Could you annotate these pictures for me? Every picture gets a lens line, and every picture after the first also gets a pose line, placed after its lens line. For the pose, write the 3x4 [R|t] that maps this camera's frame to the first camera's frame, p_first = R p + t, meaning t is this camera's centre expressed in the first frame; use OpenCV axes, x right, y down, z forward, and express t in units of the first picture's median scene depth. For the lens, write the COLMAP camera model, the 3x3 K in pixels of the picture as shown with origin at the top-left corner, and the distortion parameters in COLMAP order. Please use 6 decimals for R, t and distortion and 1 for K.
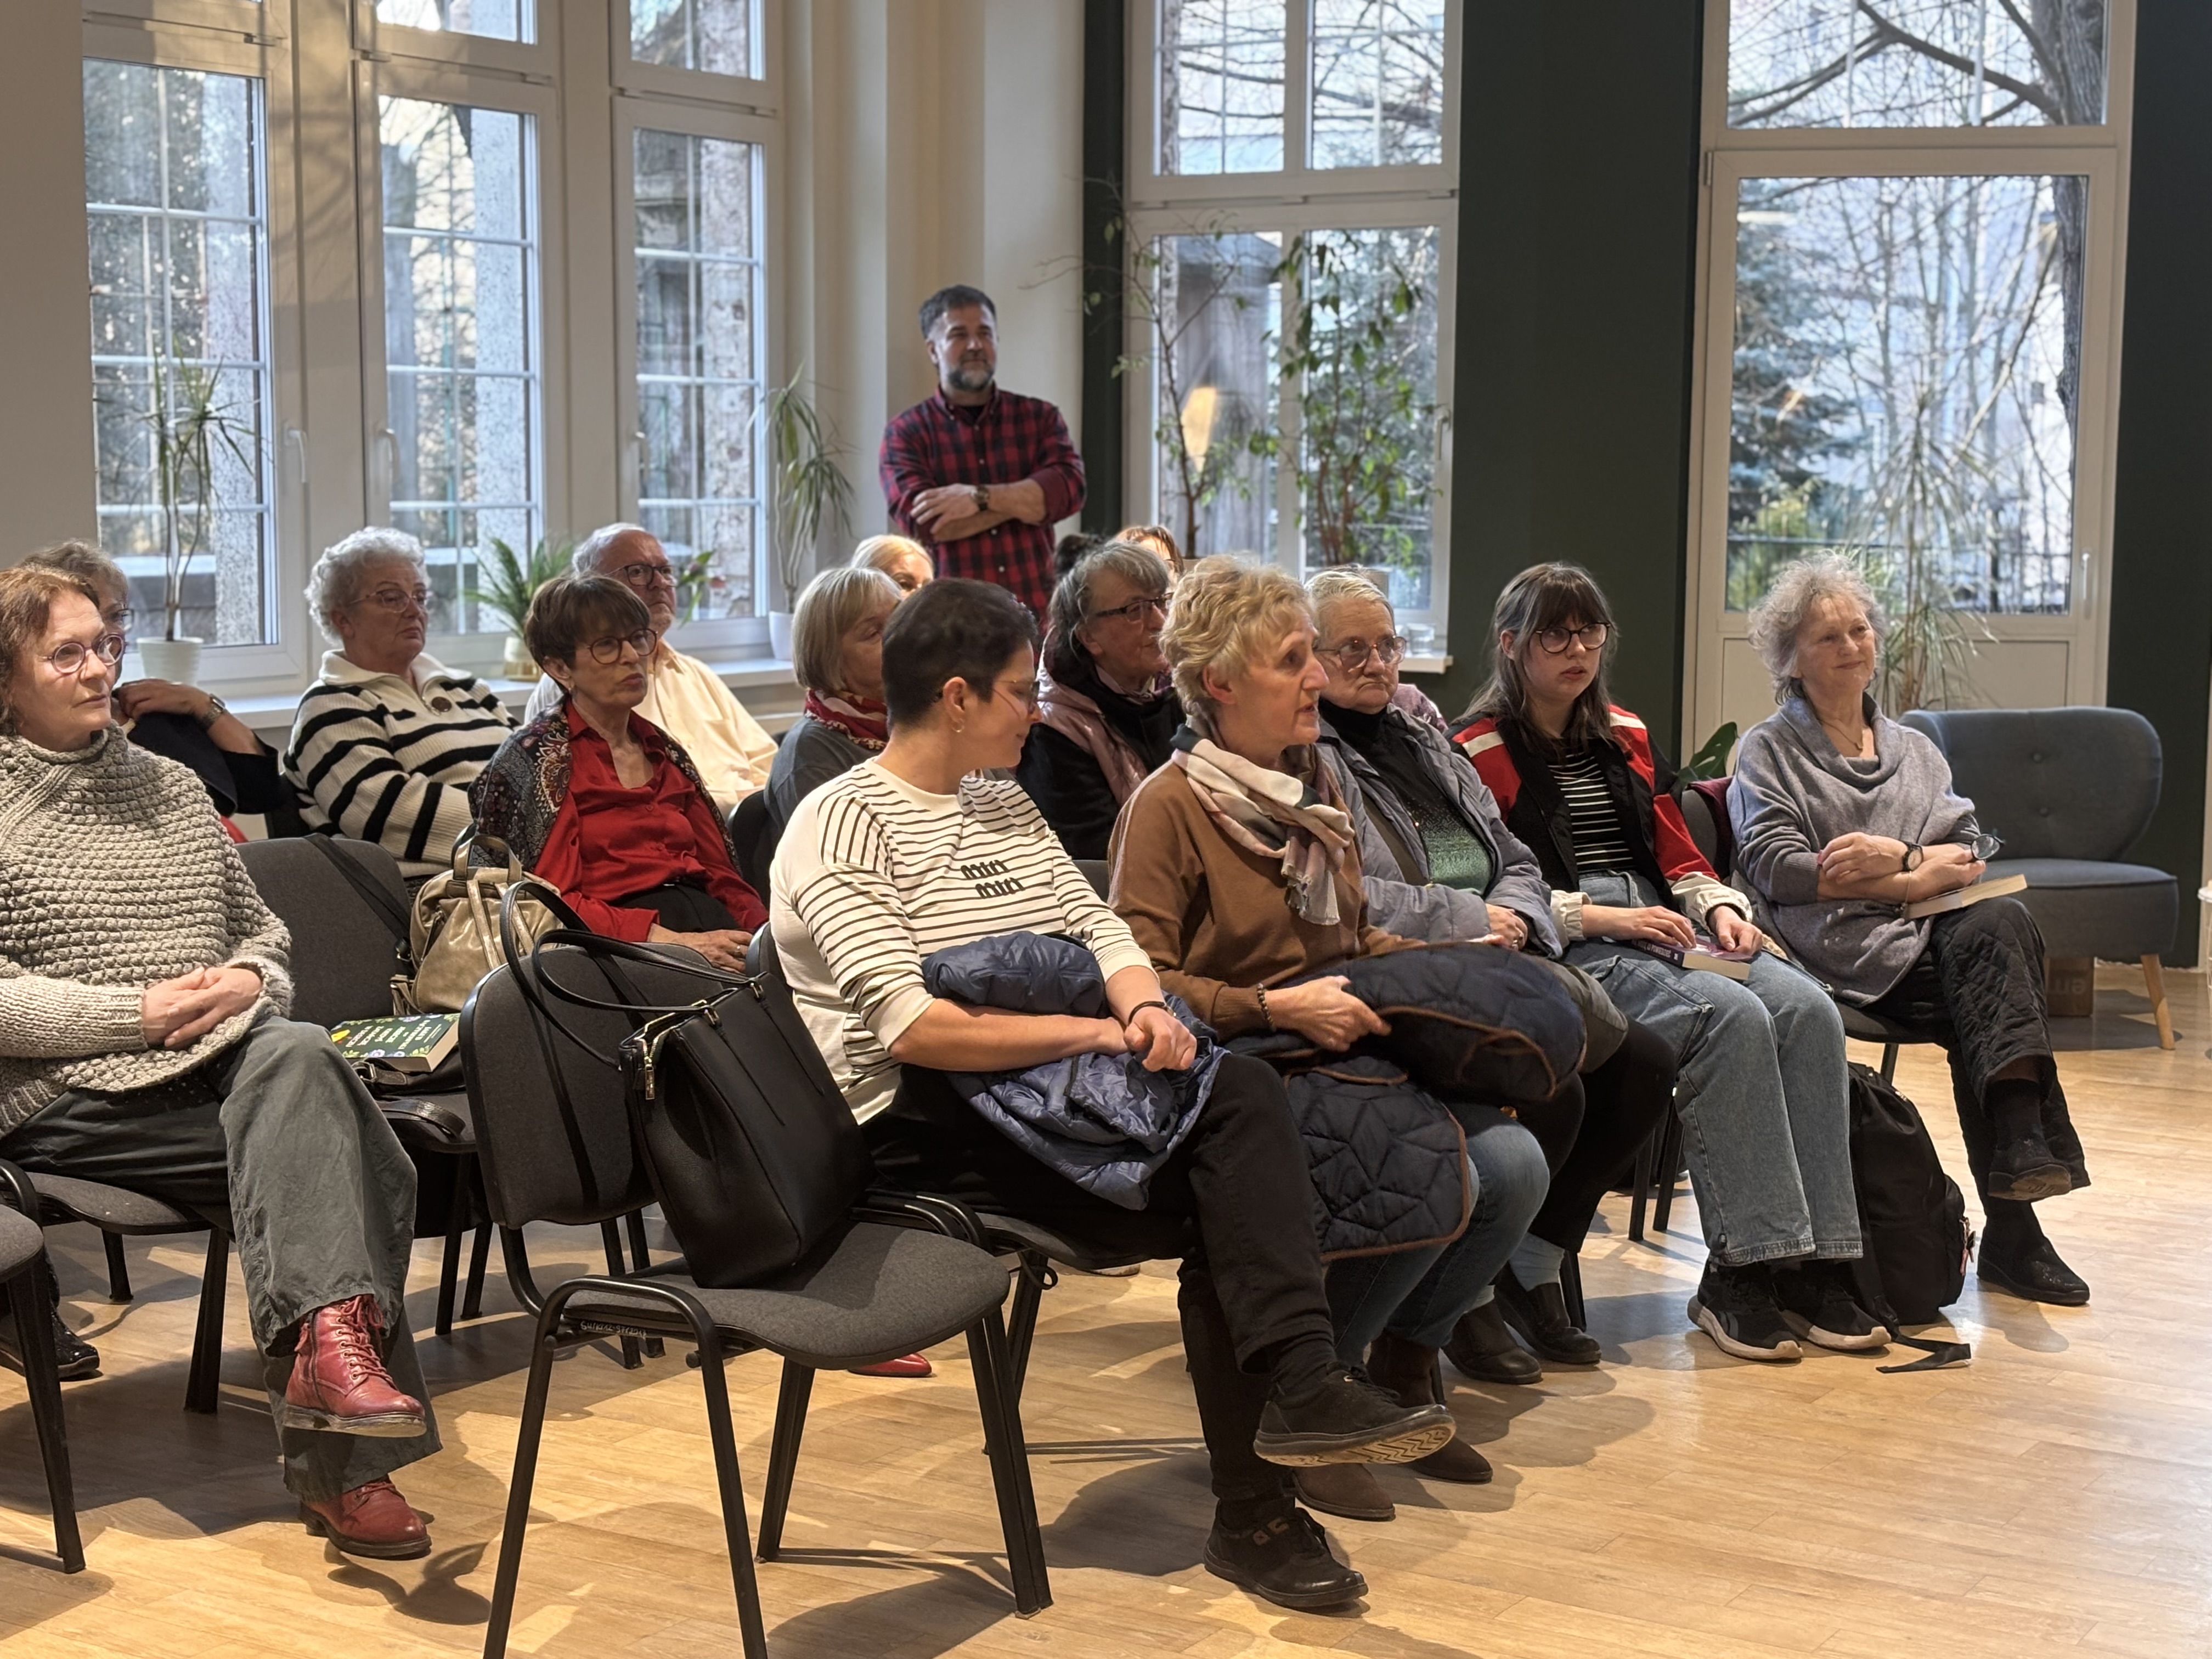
lens RADIAL K [[3473.9, 0, 1107.2], [0, 3473.9, 884.3], [0, 0, 1]] dist [0.222080, -0.880759]
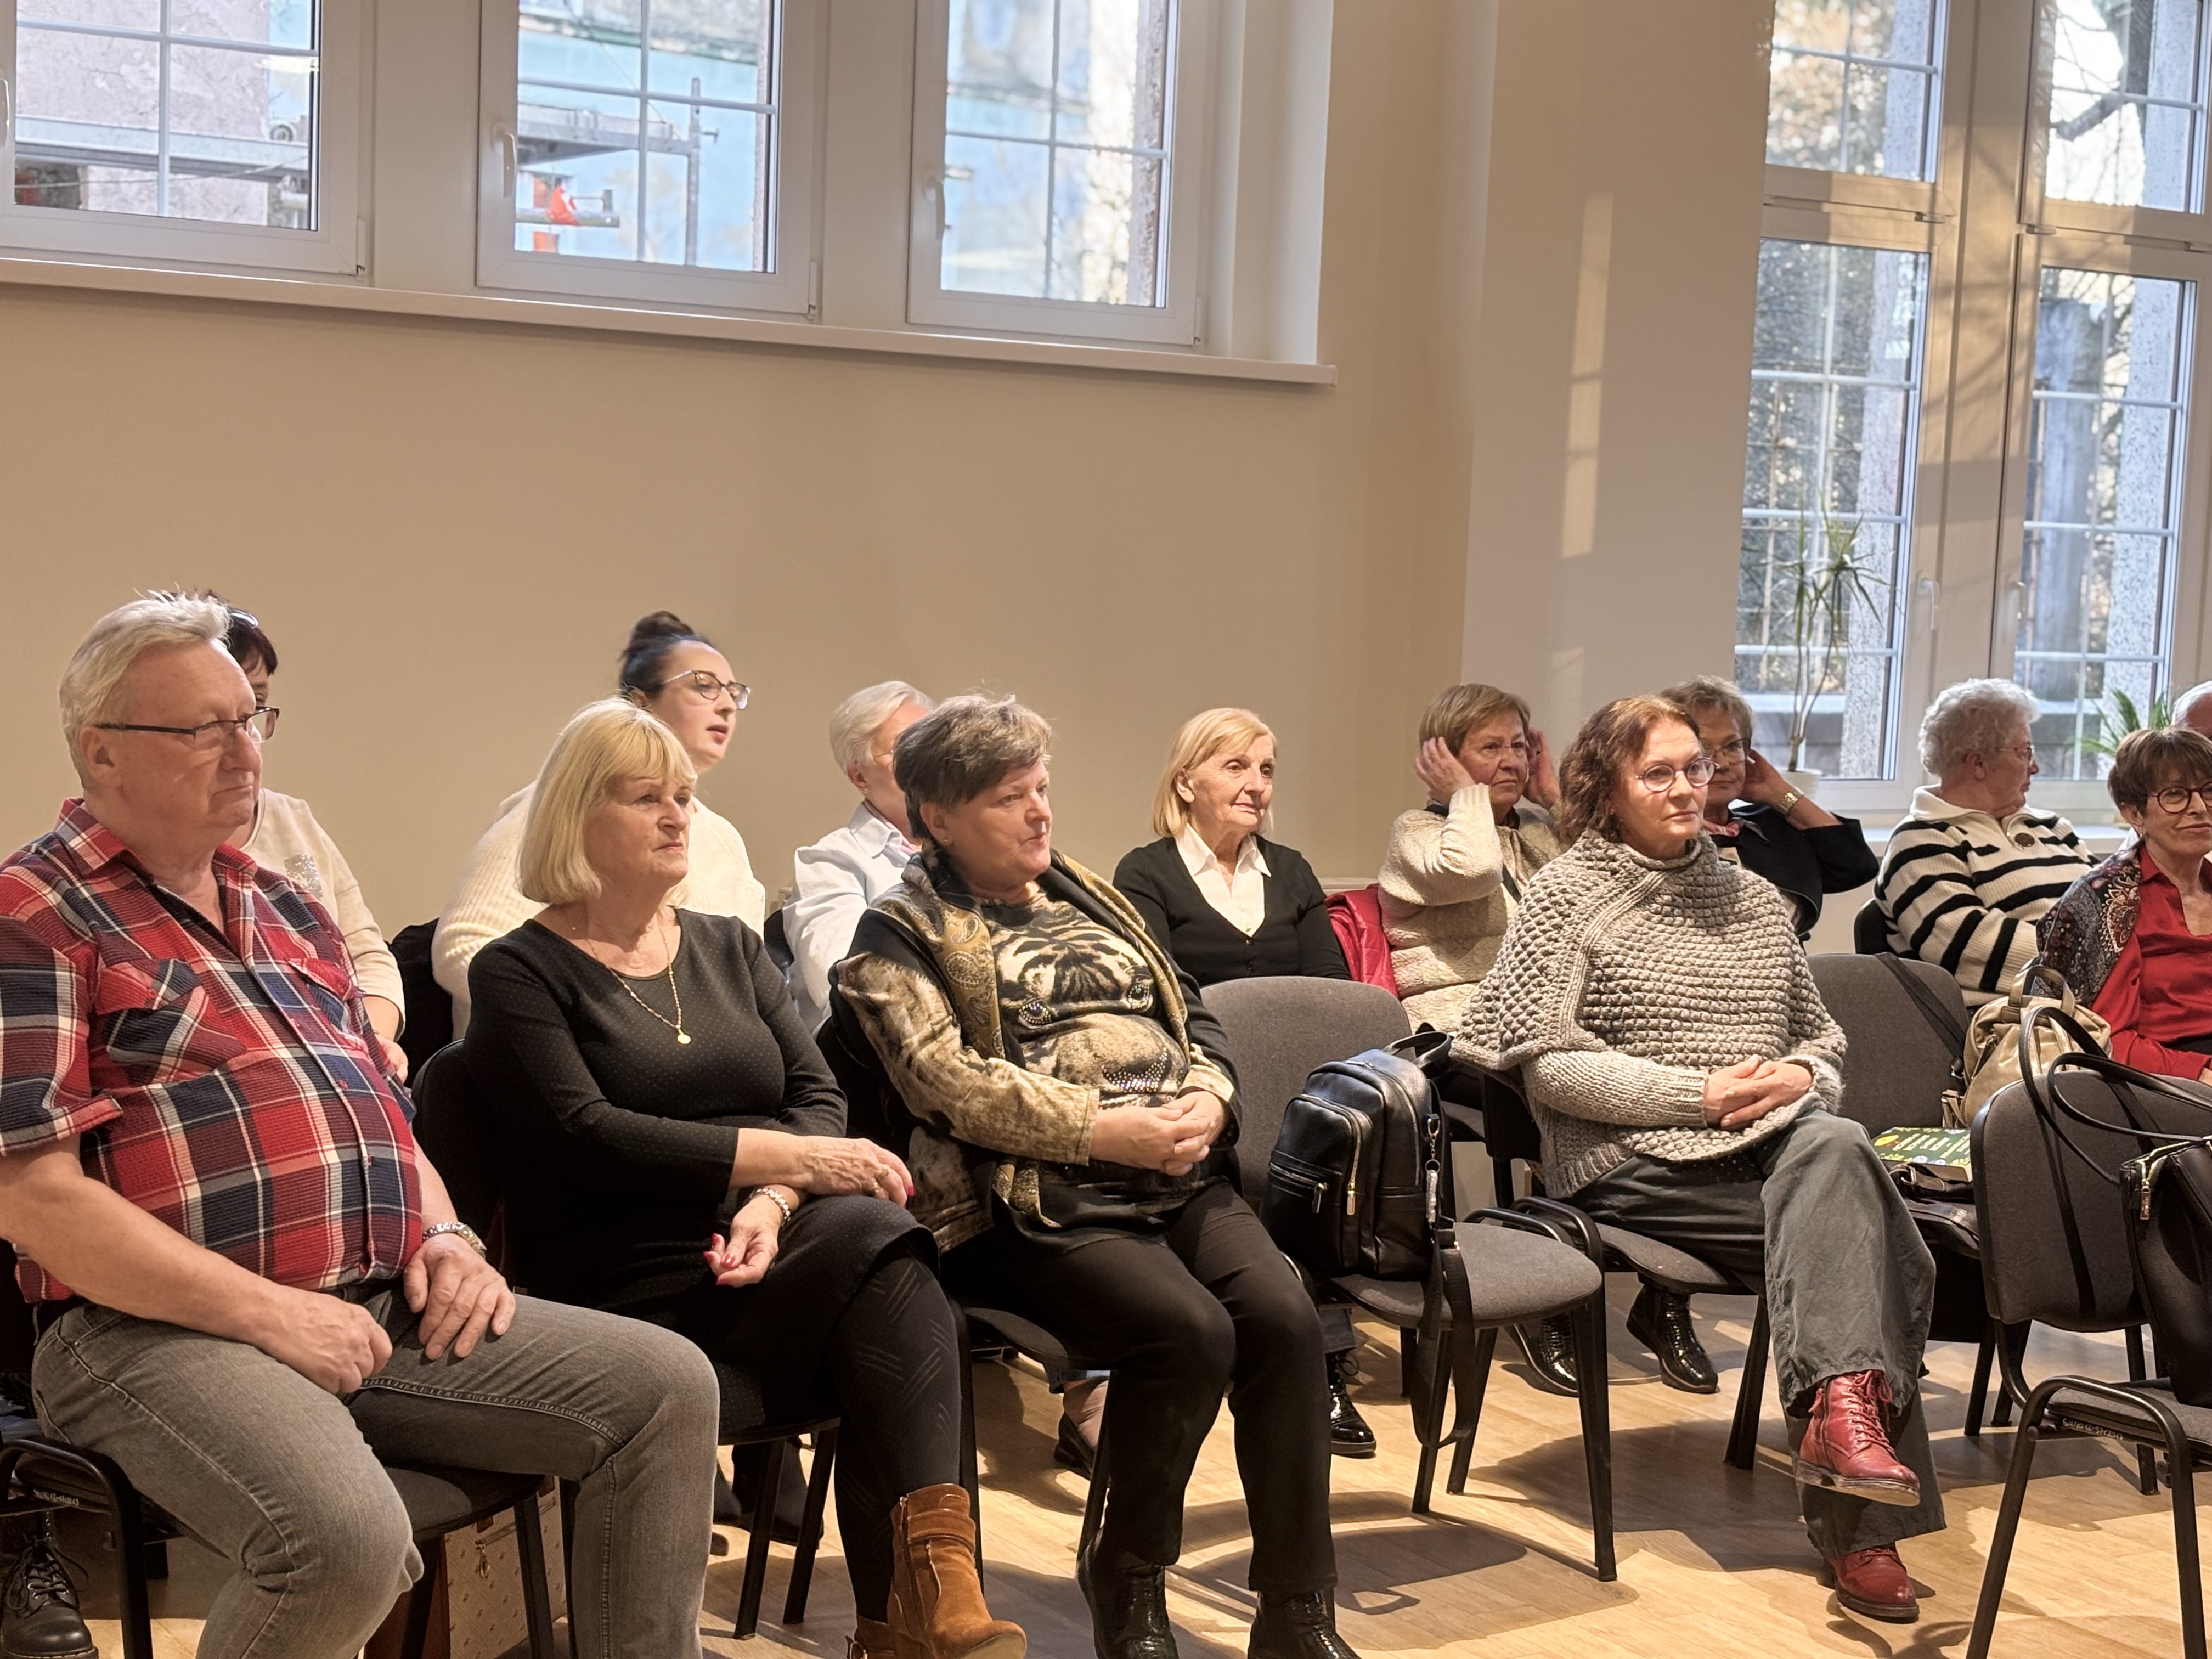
lens RADIAL K [[3473.9, 0, 1107.2], [0, 3473.9, 884.3], [0, 0, 1]] dist [0.222080, -0.880759]
pose [[0.889892, 0.072441, -0.450383, 0.054307], [-0.090526, 0.995718, -0.018712, 0.007476], [0.447099, 0.057423, 0.892639, -0.089756]]
